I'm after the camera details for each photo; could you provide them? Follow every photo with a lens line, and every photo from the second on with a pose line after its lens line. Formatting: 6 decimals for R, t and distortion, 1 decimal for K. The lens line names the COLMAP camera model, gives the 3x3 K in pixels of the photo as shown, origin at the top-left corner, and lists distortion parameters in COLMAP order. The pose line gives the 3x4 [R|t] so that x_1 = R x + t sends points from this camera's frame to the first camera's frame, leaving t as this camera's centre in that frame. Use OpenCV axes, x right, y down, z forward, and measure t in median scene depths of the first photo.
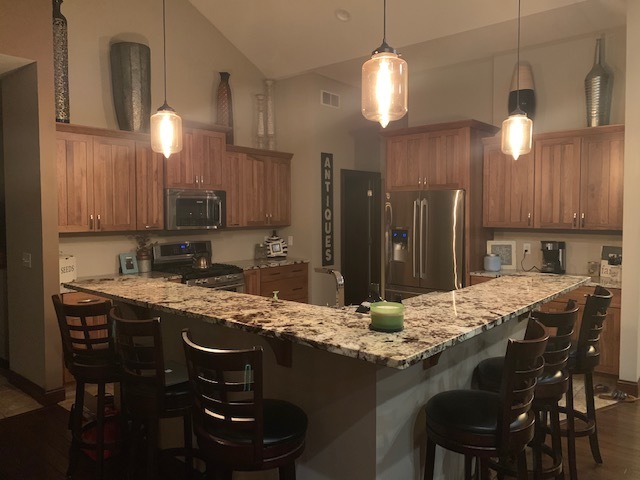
lens RADIAL K [[487.7, 0, 307.4], [0, 487.7, 236.7], [0, 0, 1]] dist [0.183875, -0.306741]
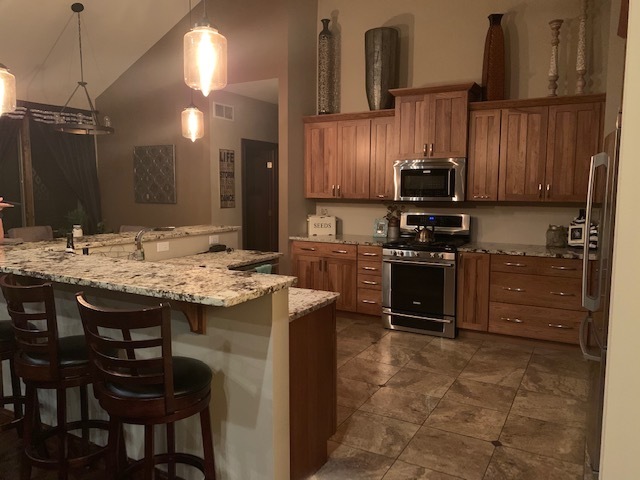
lens RADIAL K [[487.7, 0, 307.4], [0, 487.7, 236.7], [0, 0, 1]] dist [0.183875, -0.306741]
pose [[0.180910, 0.102036, -0.978192, 0.697870], [-0.061096, 0.993849, 0.092370, -0.020057], [0.981600, 0.043053, 0.186031, 0.604311]]
